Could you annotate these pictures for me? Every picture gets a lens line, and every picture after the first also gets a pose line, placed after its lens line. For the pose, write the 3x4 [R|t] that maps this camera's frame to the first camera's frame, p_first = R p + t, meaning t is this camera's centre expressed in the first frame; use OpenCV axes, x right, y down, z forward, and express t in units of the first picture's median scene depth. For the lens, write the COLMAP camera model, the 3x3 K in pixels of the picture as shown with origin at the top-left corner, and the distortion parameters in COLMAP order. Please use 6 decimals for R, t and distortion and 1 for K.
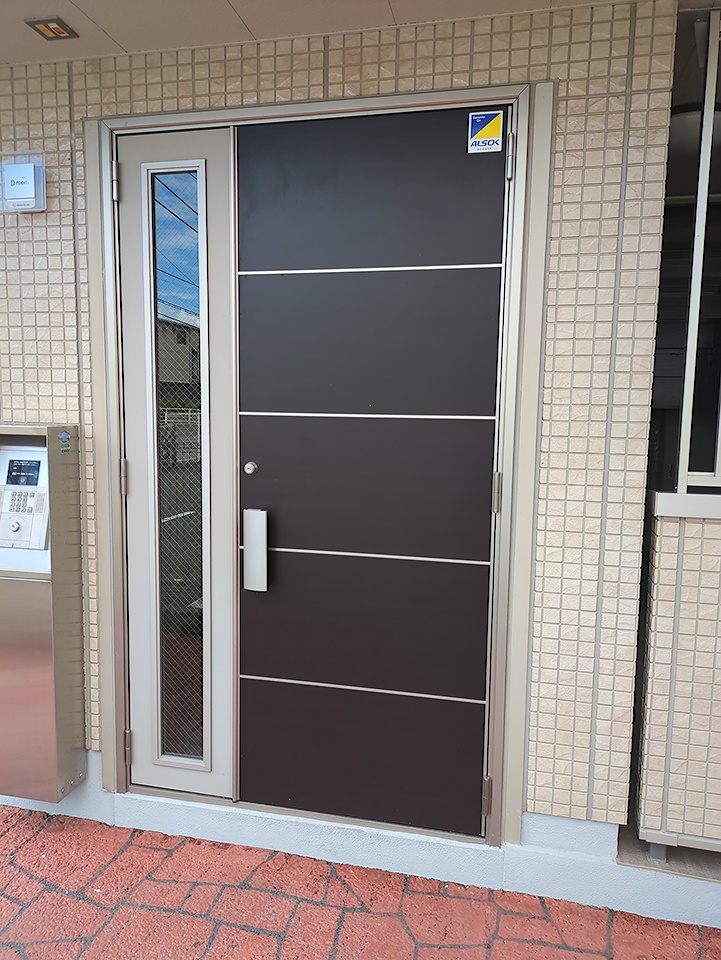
lens RADIAL K [[708.2, 0, 355.8], [0, 708.2, 484.7], [0, 0, 1]] dist [0.042910, -0.019692]
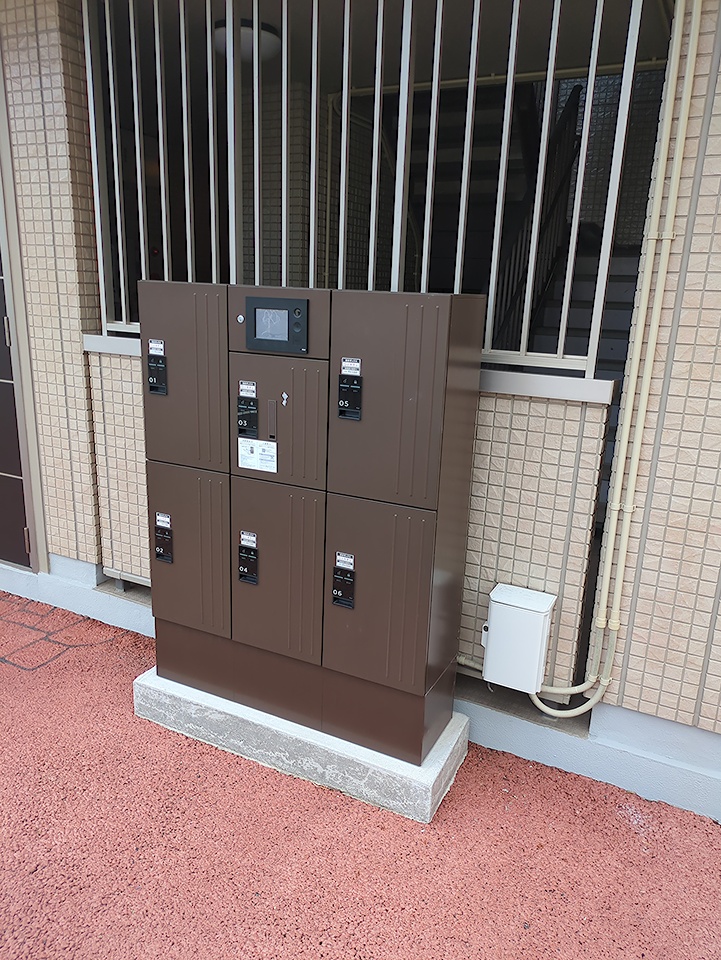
lens RADIAL K [[708.2, 0, 356.8], [0, 708.2, 479.7], [0, 0, 1]] dist [0.042910, -0.019692]
pose [[0.971795, 0.082132, -0.221065, 1.228853], [-0.048661, 0.987057, 0.152806, 0.051520], [0.230754, -0.137739, 0.963214, -0.275401]]
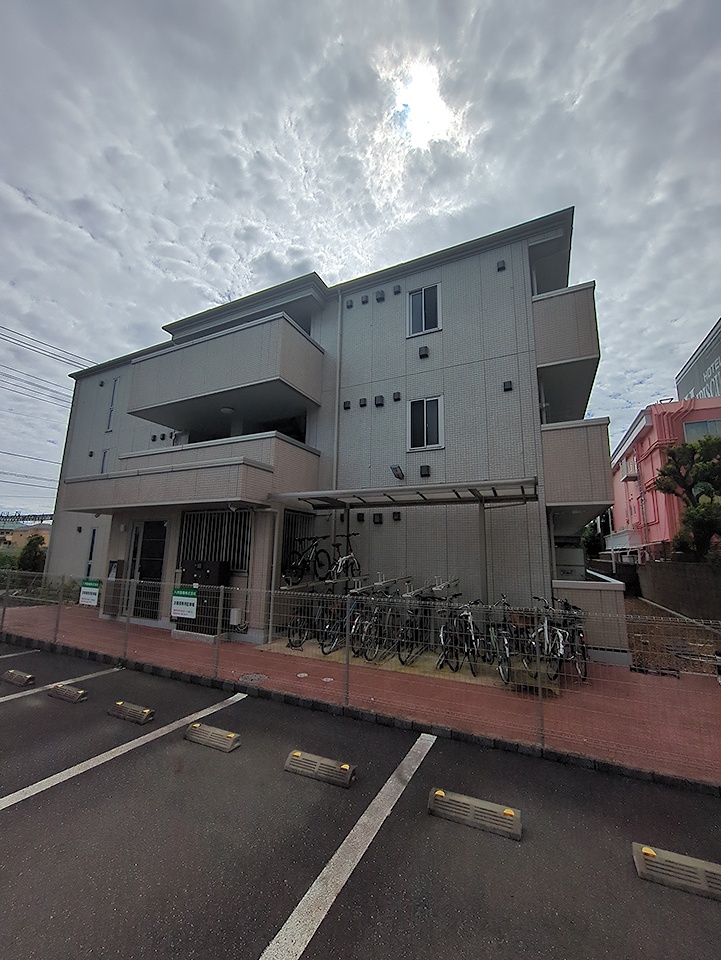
lens RADIAL K [[377.4, 0, 359.6], [0, 377.4, 488.0], [0, 0, 1]] dist [0.000221, 0.000867]
pose [[0.974507, -0.033333, -0.221866, 3.152177], [-0.031289, 0.959047, -0.281514, 0.244762], [0.222163, 0.281279, 0.933555, -2.519922]]
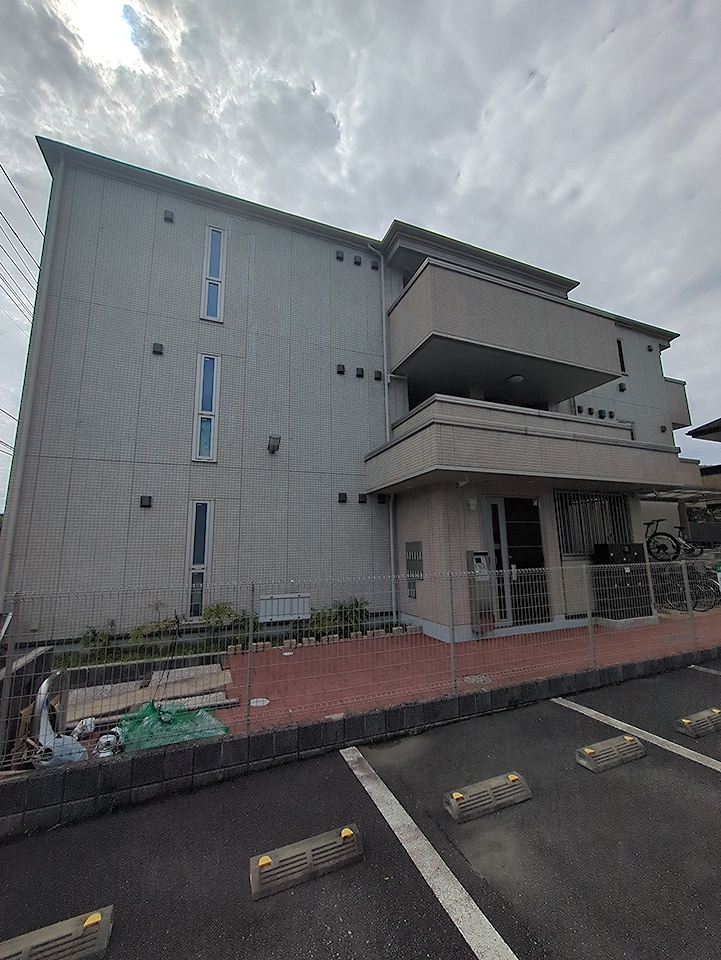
lens RADIAL K [[377.4, 0, 366.0], [0, 377.4, 478.6], [0, 0, 1]] dist [0.000221, 0.000867]
pose [[0.825598, 0.077212, 0.558951, -2.903032], [0.098331, 0.955749, -0.277264, 0.106445], [-0.555625, 0.283871, 0.781472, -0.869147]]
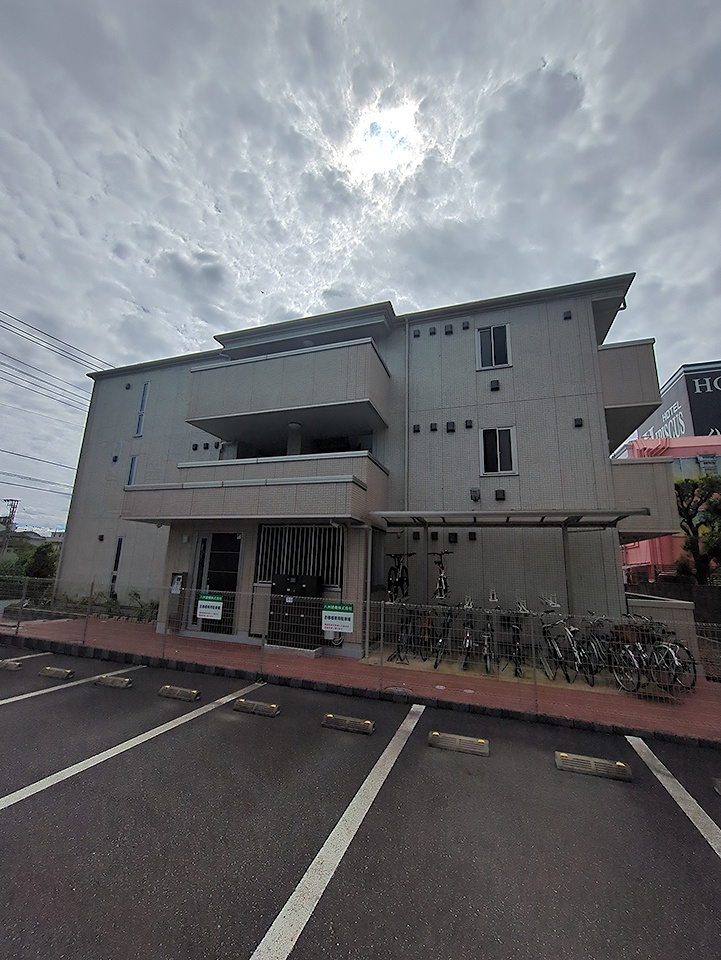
lens RADIAL K [[377.4, 0, 357.3], [0, 377.4, 488.4], [0, 0, 1]] dist [0.000221, 0.000867]
pose [[0.993980, 0.002965, -0.109522, 1.878711], [-0.038120, 0.946536, -0.320337, 0.293305], [0.102717, 0.322584, 0.940951, -2.910498]]
